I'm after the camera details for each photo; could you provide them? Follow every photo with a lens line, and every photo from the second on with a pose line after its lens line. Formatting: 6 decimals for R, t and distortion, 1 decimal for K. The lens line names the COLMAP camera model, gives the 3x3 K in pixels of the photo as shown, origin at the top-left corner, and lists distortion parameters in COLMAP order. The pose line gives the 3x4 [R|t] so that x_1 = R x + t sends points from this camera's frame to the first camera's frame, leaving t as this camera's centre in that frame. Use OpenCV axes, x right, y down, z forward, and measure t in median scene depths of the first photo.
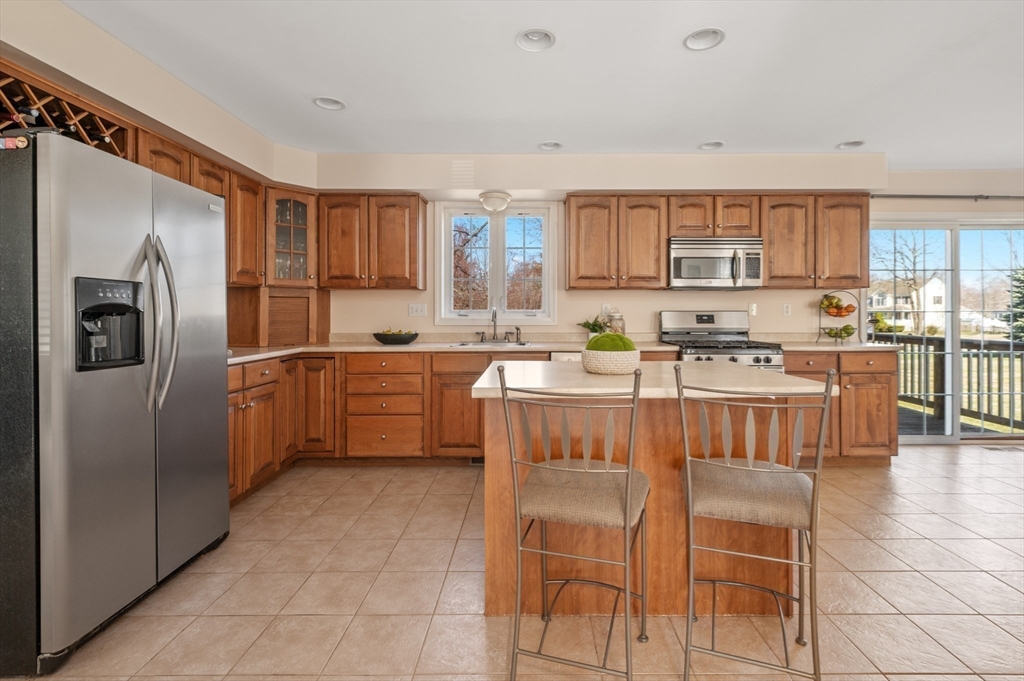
lens RADIAL K [[491.4, 0, 534.3], [0, 491.4, 313.3], [0, 0, 1]] dist [0.001812, -0.000392]
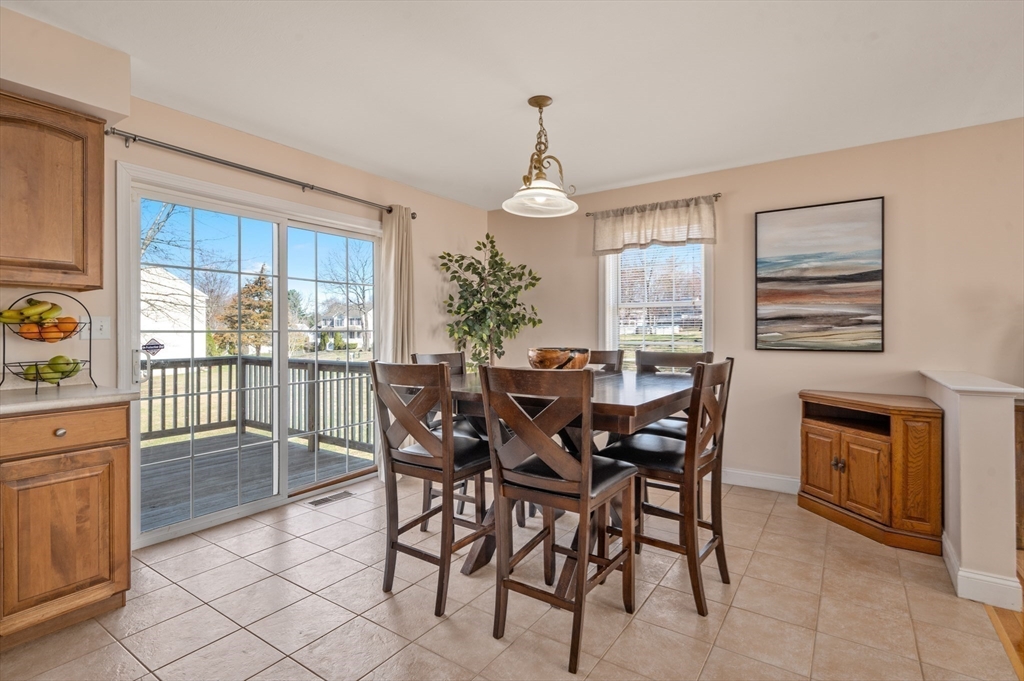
lens RADIAL K [[481.6, 0, 516.0], [0, 481.6, 335.5], [0, 0, 1]] dist [-0.000557, -0.000069]
pose [[0.580215, -0.004660, 0.814450, 0.517187], [-0.000254, 0.999983, 0.005903, -0.002134], [-0.814463, -0.003632, 0.580203, 0.305949]]
